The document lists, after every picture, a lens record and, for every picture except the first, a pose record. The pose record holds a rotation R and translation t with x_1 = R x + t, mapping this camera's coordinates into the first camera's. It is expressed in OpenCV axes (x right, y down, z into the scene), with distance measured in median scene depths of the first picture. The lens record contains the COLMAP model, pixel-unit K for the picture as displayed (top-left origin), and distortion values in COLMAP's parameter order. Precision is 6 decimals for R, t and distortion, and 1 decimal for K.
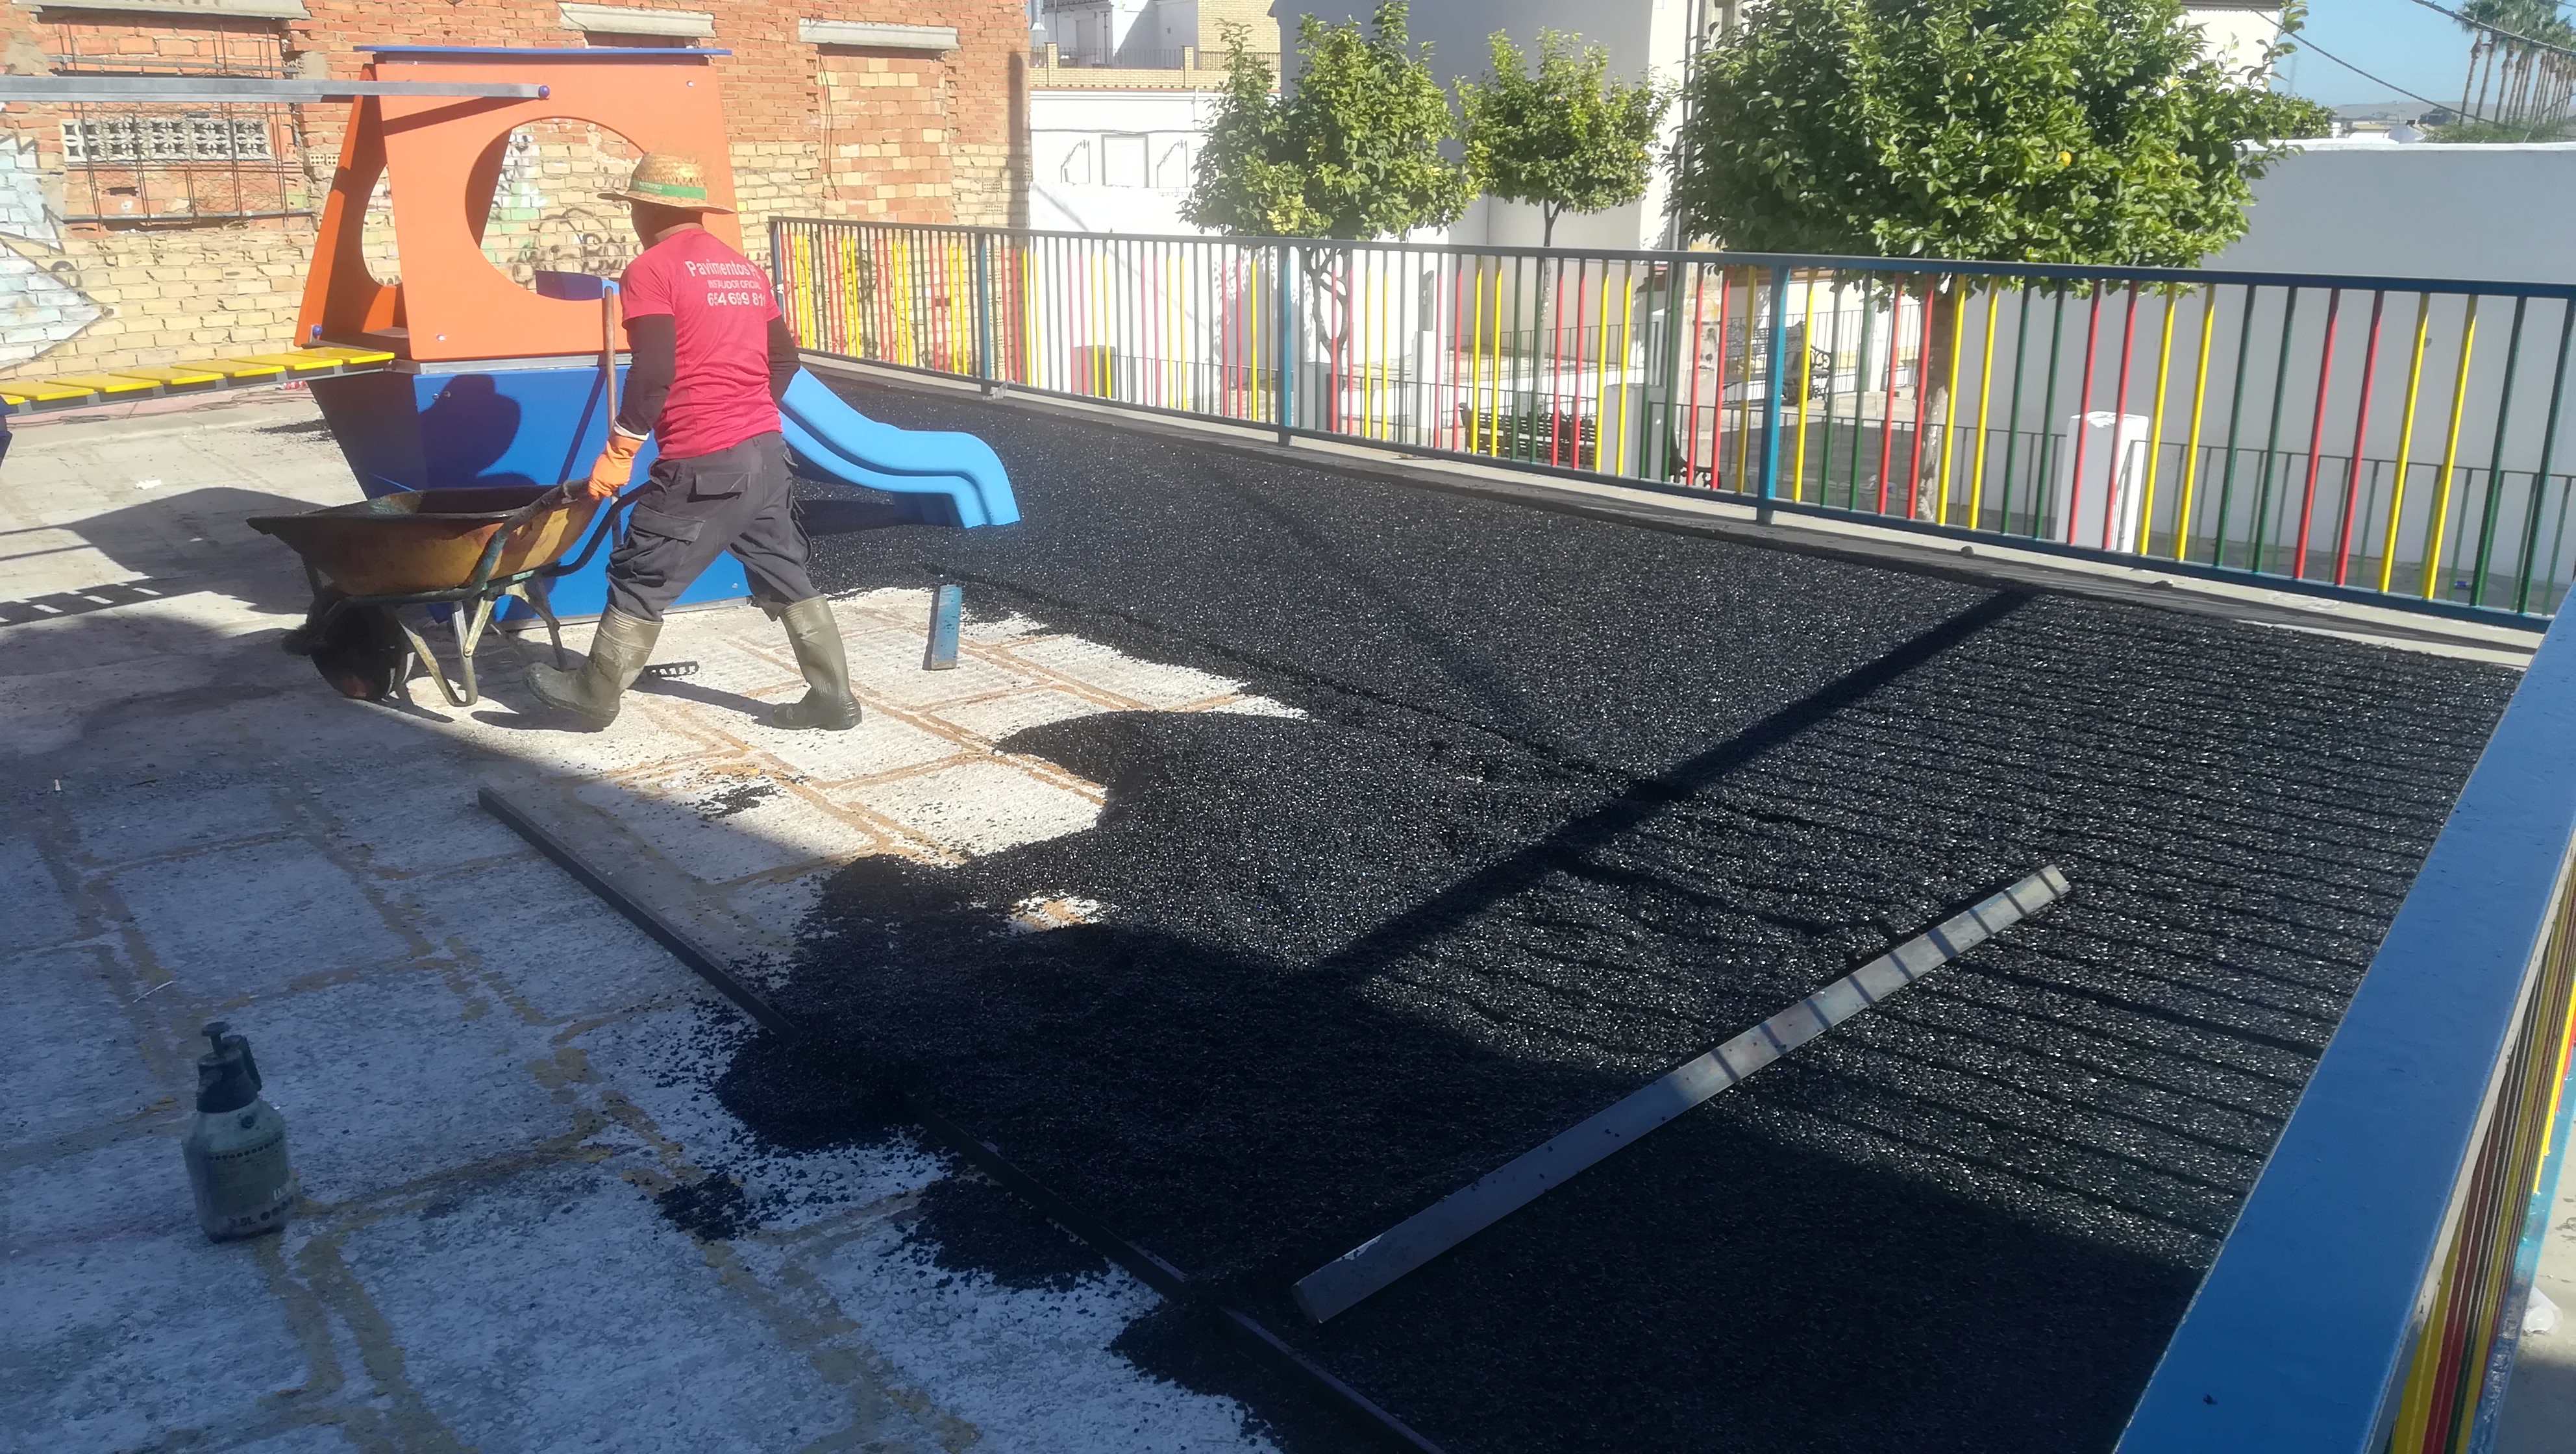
lens RADIAL K [[1964.5, 0, 1288.0], [0, 1964.5, 727.0], [0, 0, 1]] dist [0.035981, -0.060251]
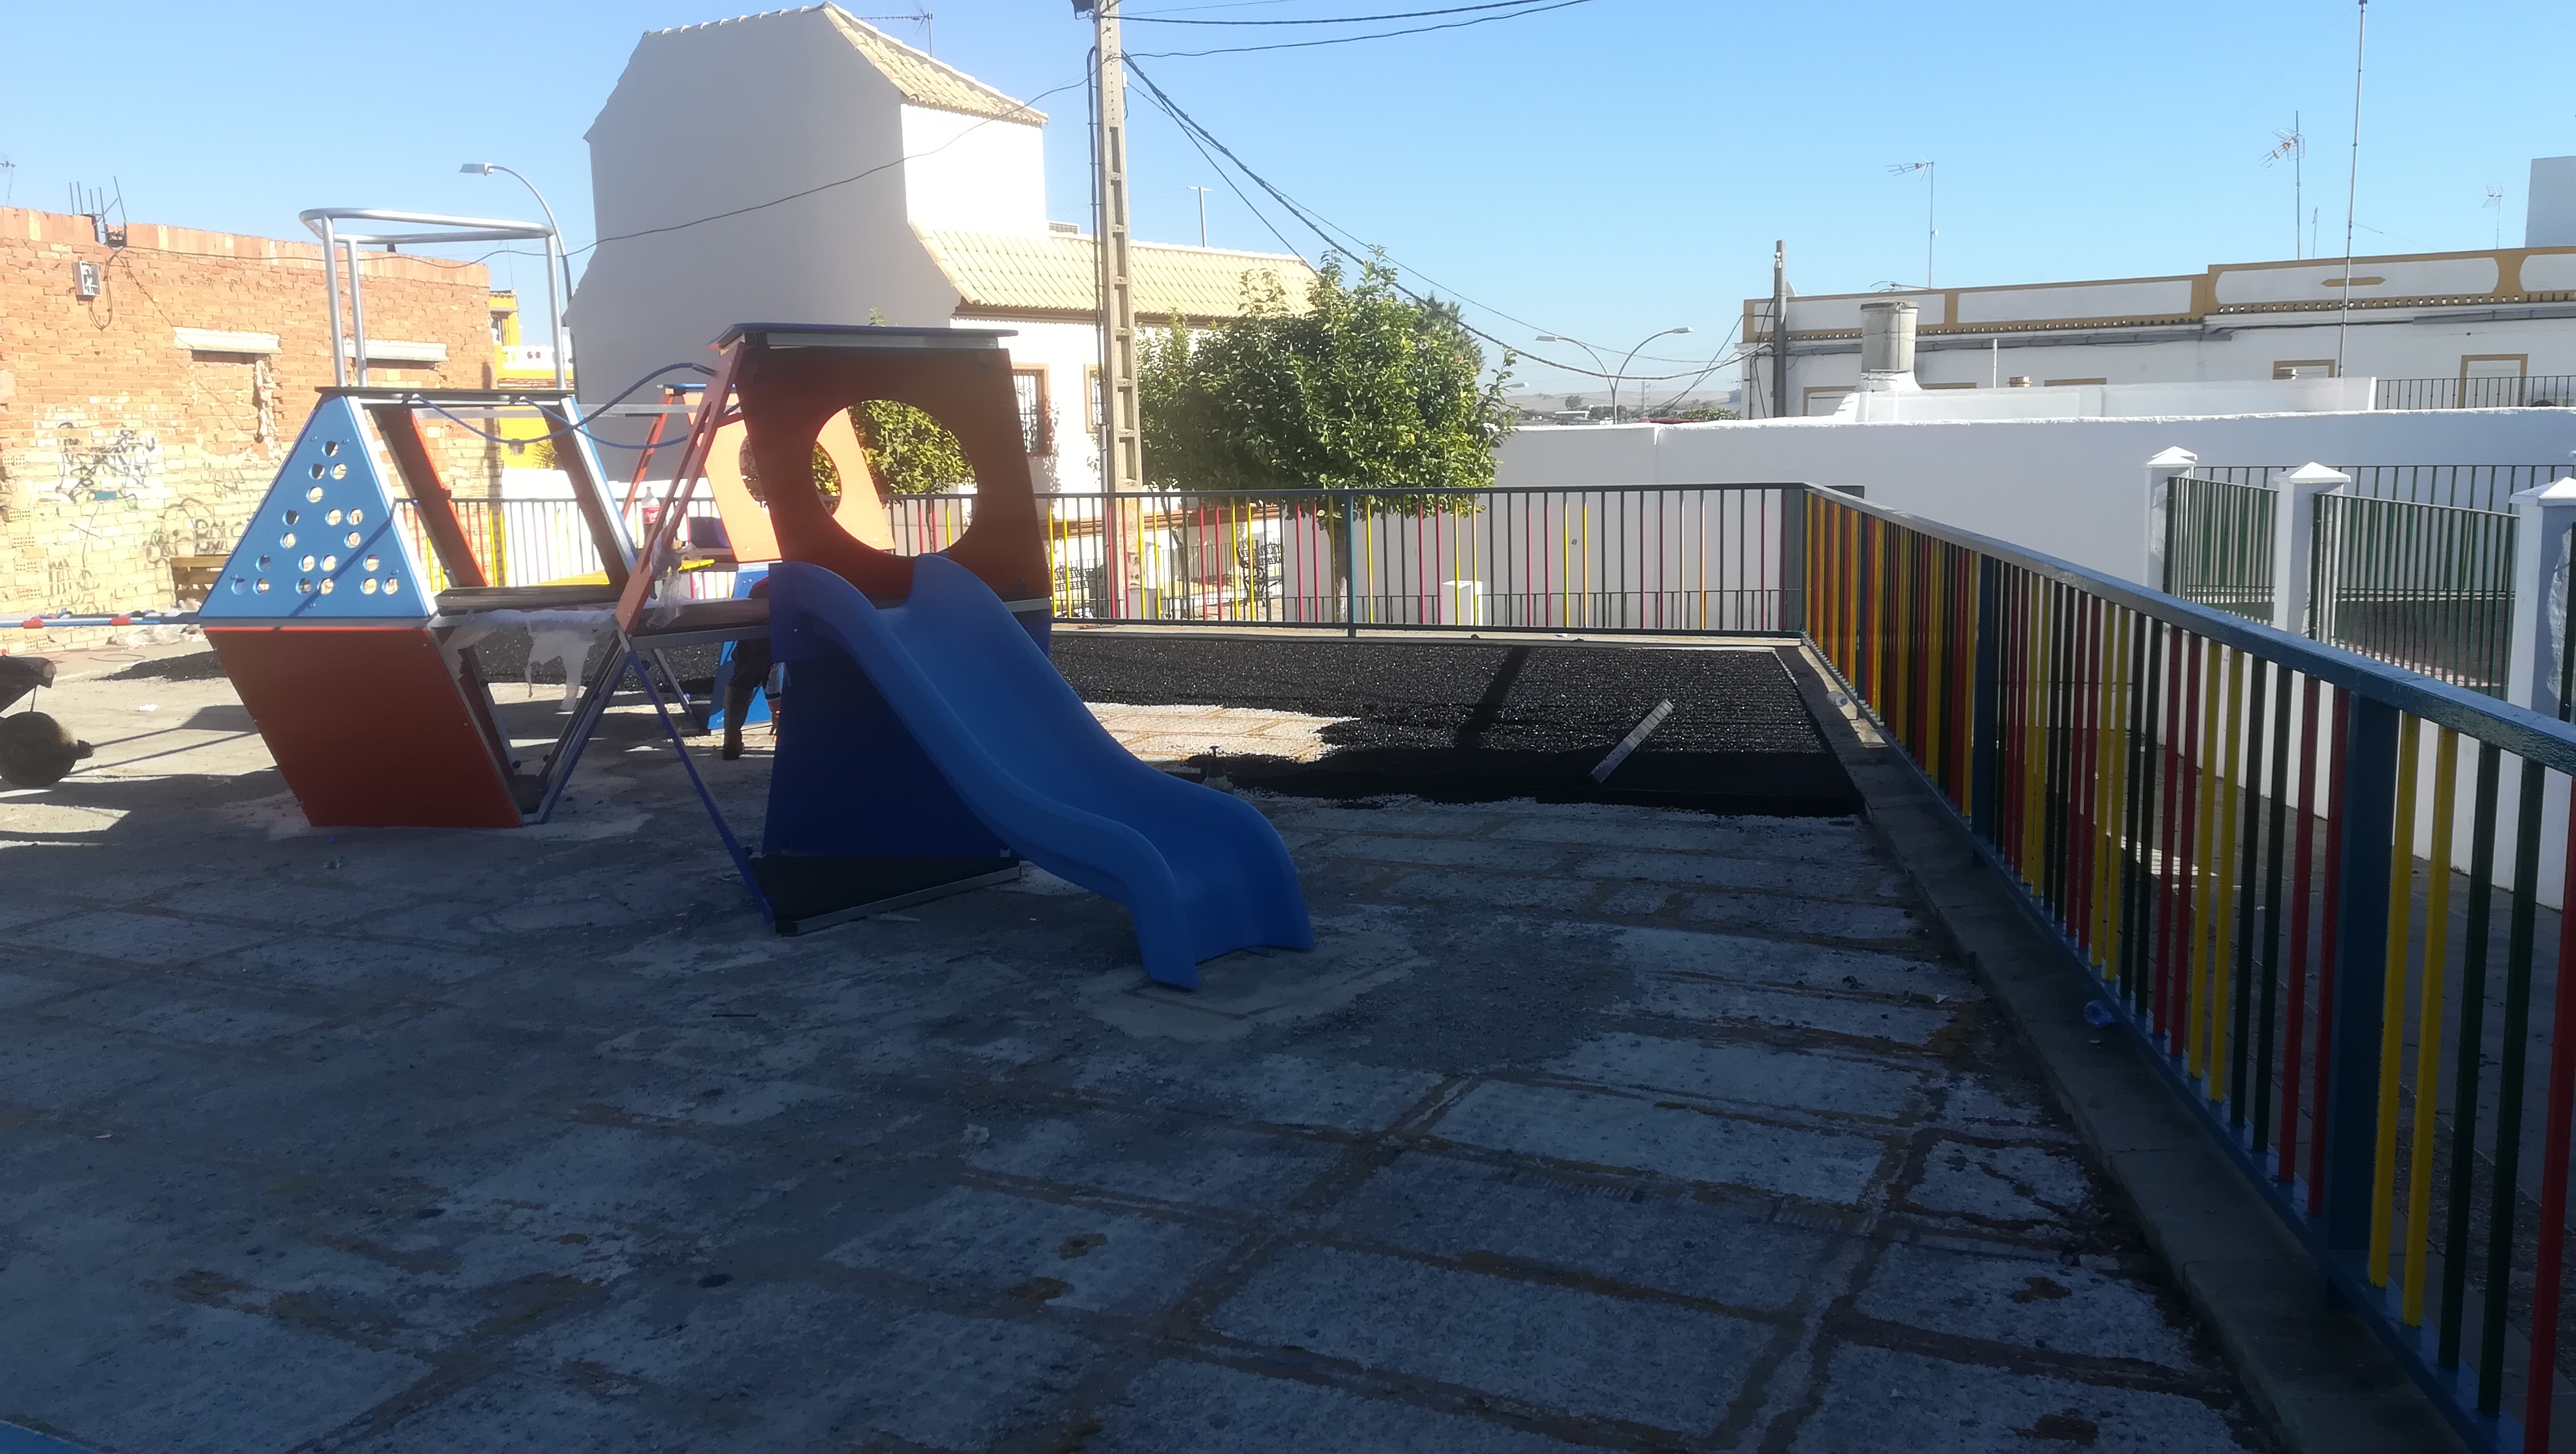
lens RADIAL K [[1945.6, 0, 1275.0], [0, 1945.6, 733.5], [0, 0, 1]] dist [0.066500, -0.098850]
pose [[0.898209, -0.081772, 0.431896, -0.352269], [0.138470, 0.985157, -0.101452, 0.090315], [-0.417190, 0.150929, 0.896199, -0.320314]]
